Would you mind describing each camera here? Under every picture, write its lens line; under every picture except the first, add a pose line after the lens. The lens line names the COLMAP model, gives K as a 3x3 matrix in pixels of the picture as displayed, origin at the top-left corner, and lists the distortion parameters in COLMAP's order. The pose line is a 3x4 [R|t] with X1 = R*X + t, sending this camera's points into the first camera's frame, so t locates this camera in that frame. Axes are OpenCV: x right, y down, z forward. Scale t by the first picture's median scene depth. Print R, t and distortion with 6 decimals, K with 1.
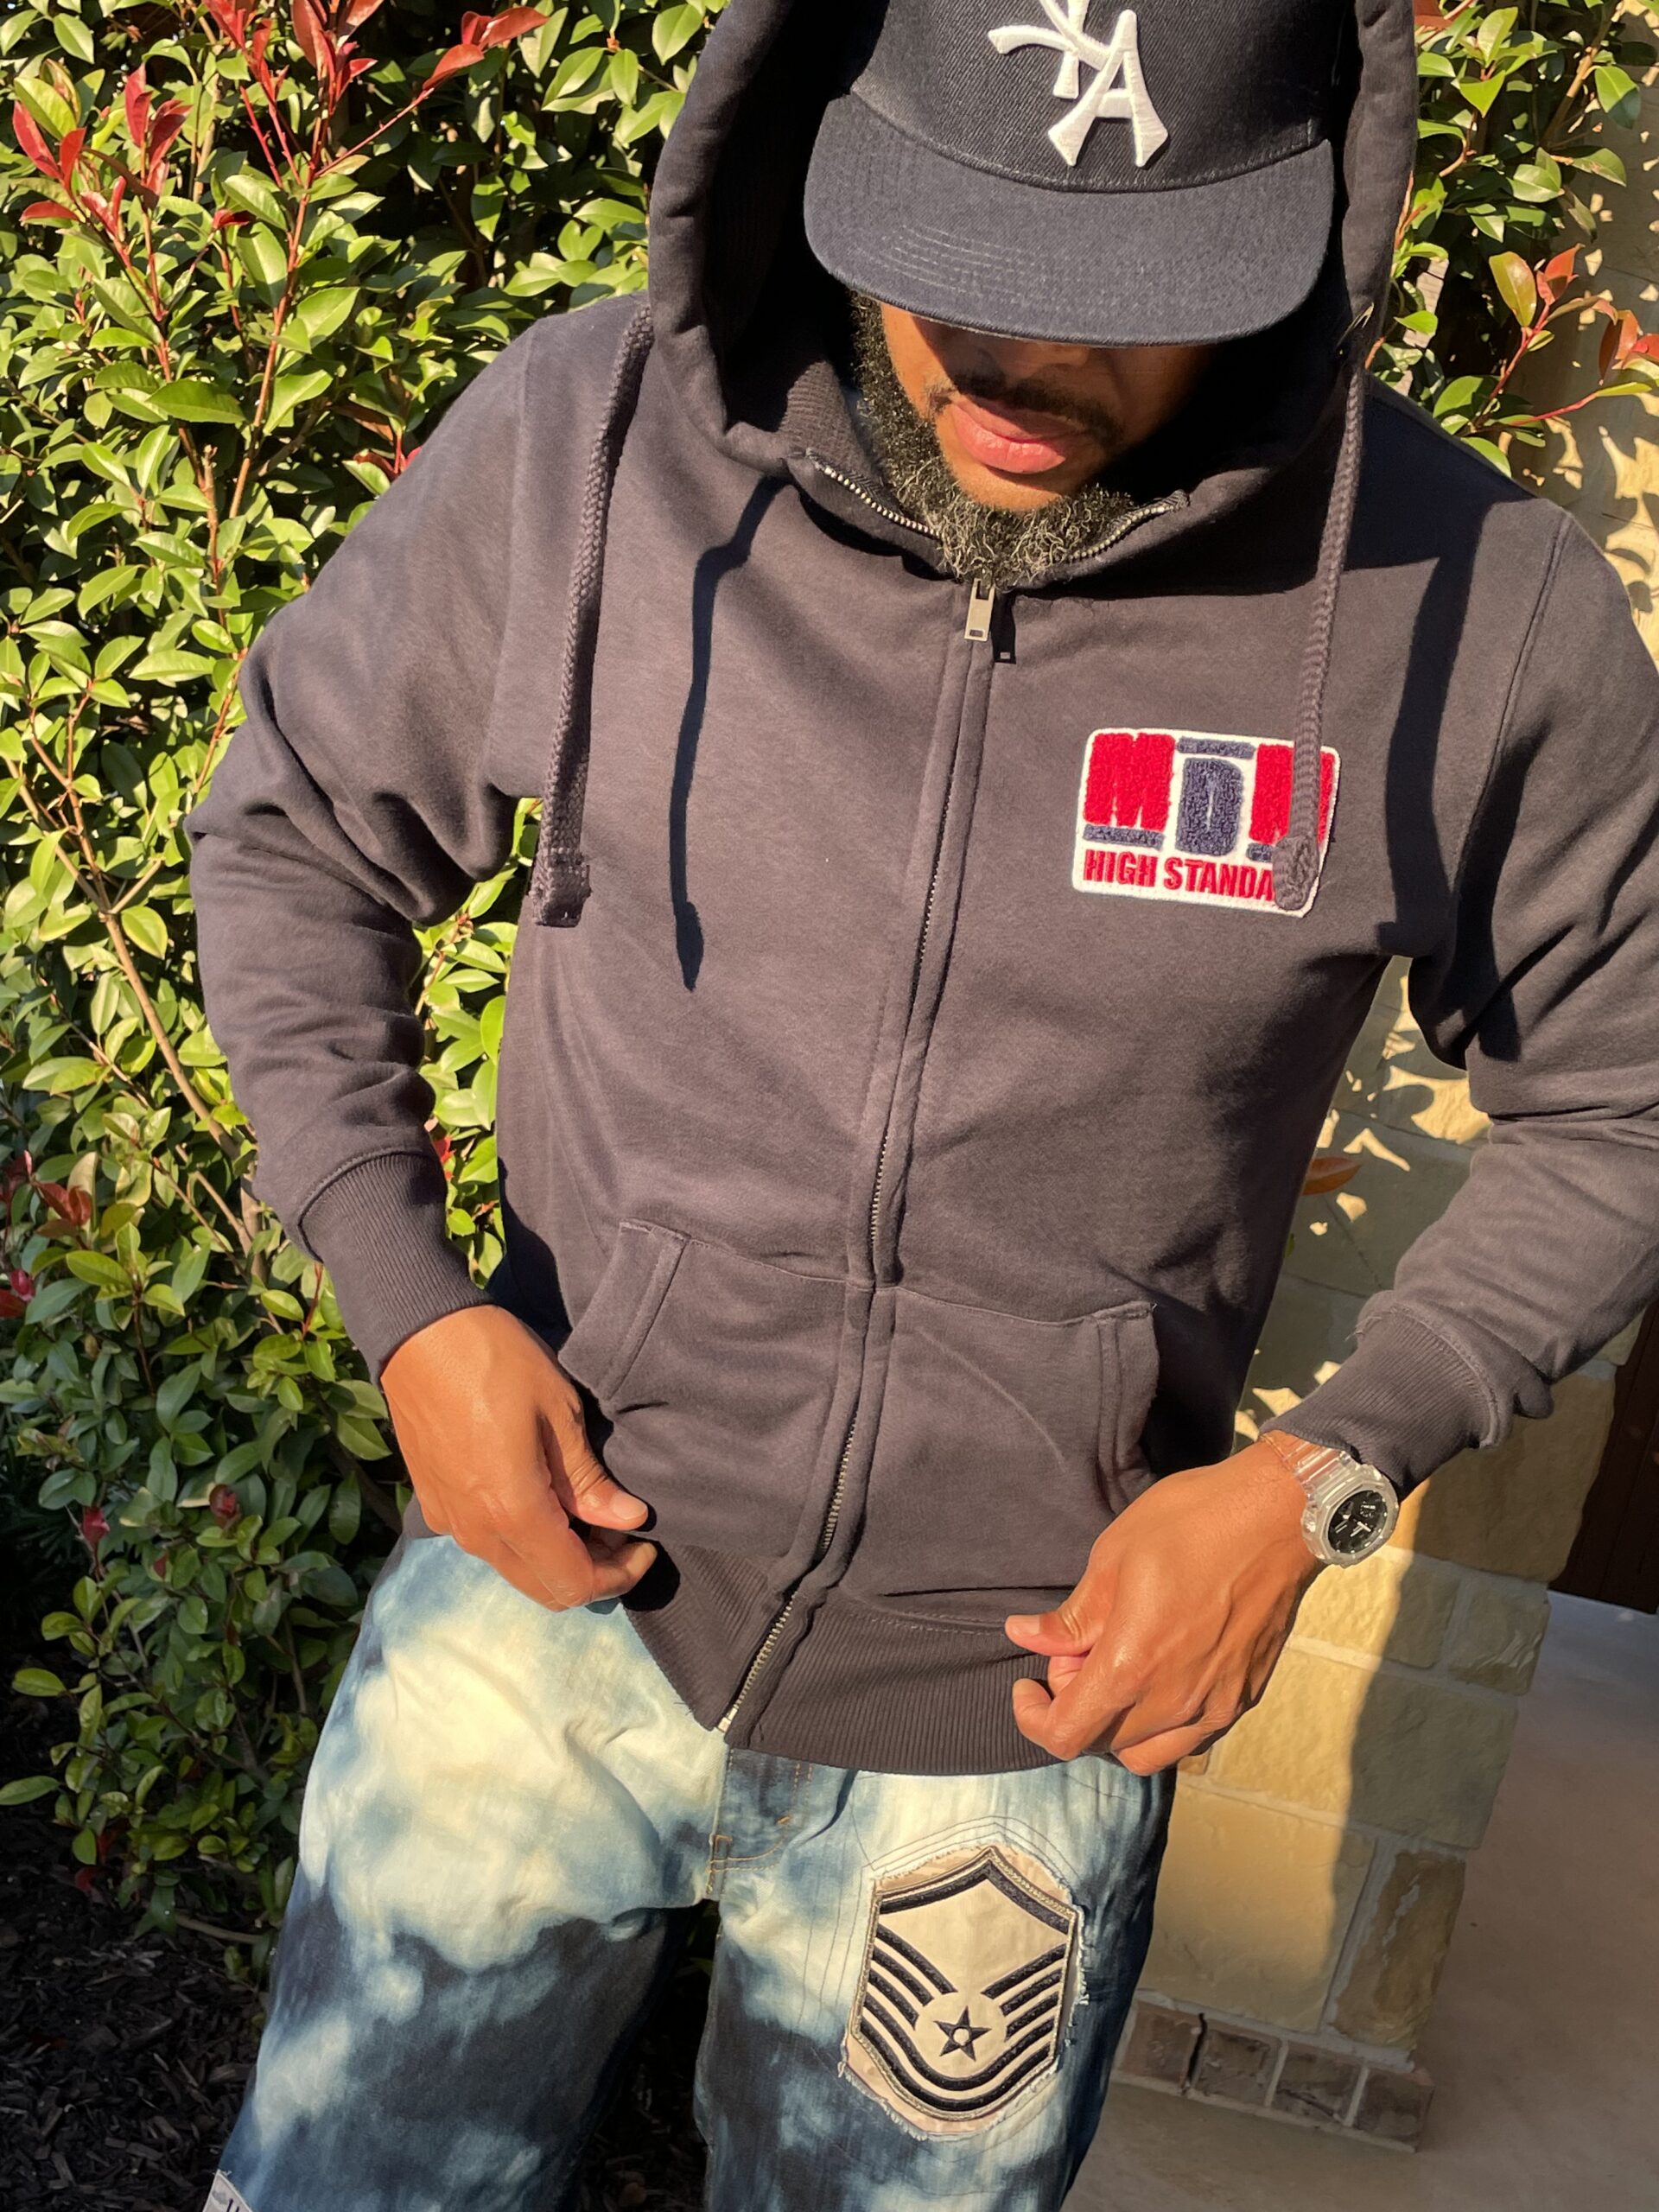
lens RADIAL K [[2592.4, 0, 829.5], [0, 2592.4, 1106.0], [0, 0, 1]] dist [0.100780, -0.196778]
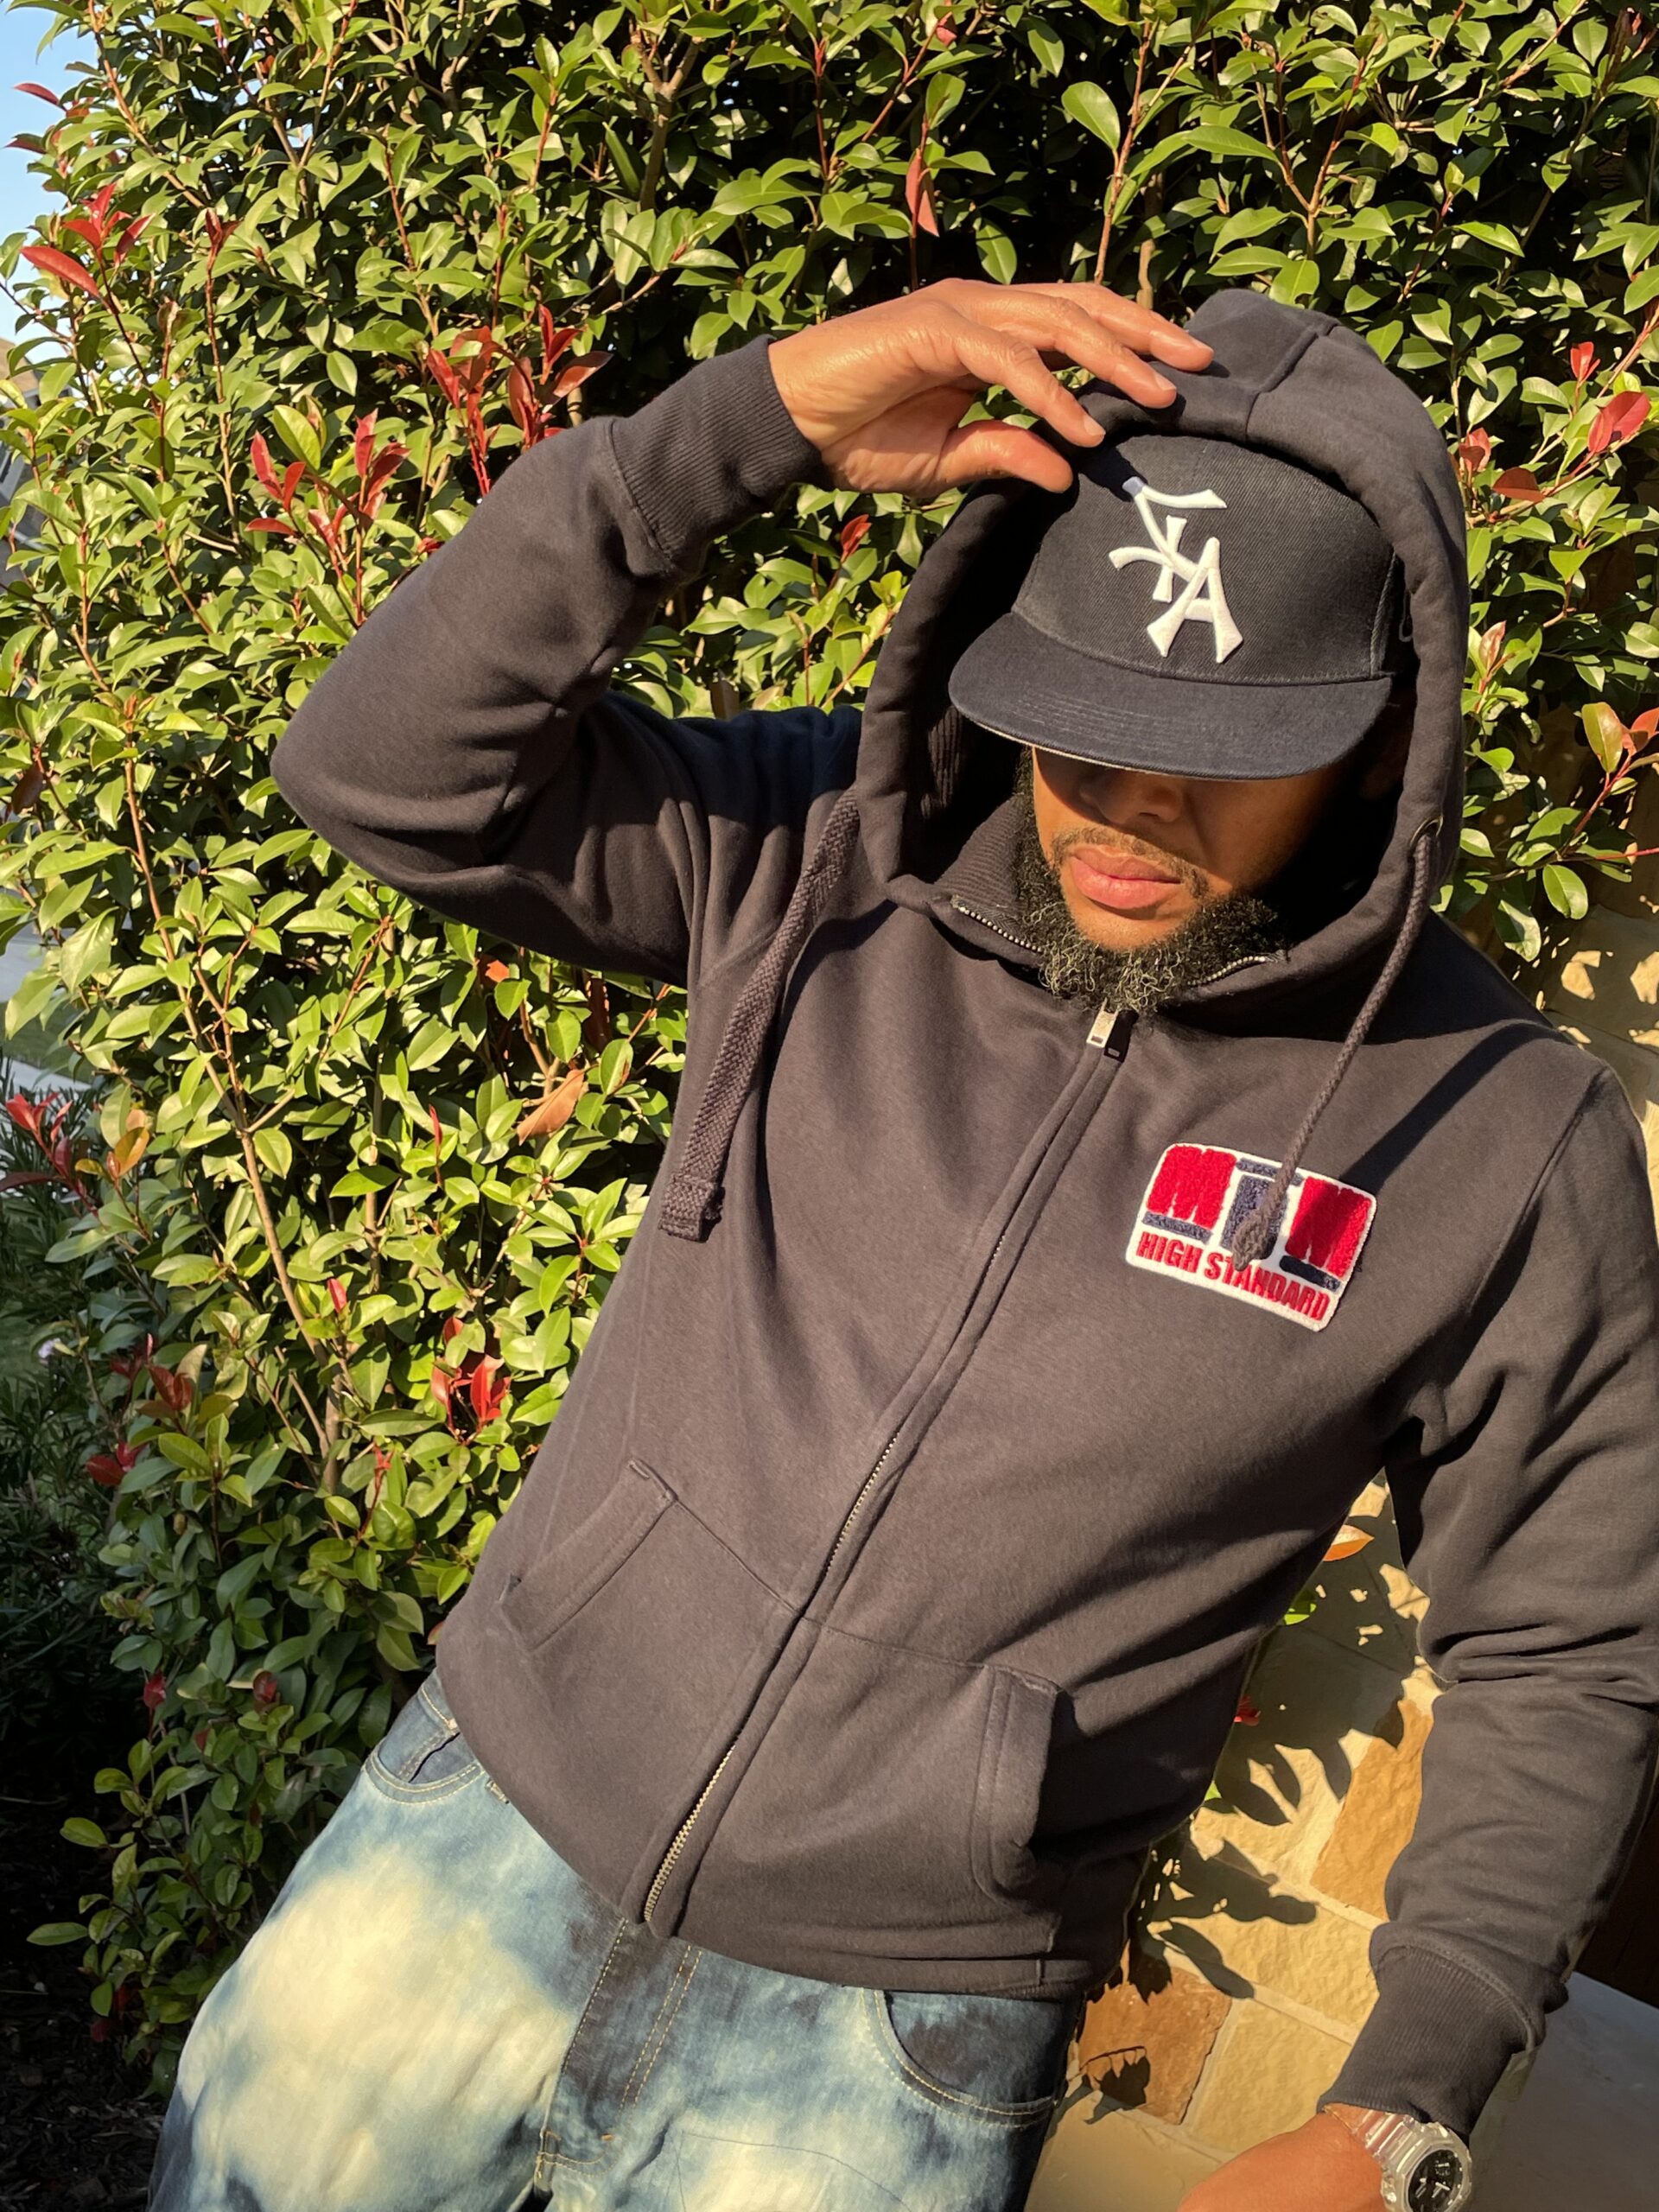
lens RADIAL K [[2592.4, 0, 829.5], [0, 2592.4, 1106.0], [0, 0, 1]] dist [0.100780, -0.196778]
pose [[0.983657, 0.136199, -0.117764, 0.093032], [-0.147733, 0.984409, -0.095472, -0.015484], [0.102925, 0.111309, 0.988442, -0.061963]]
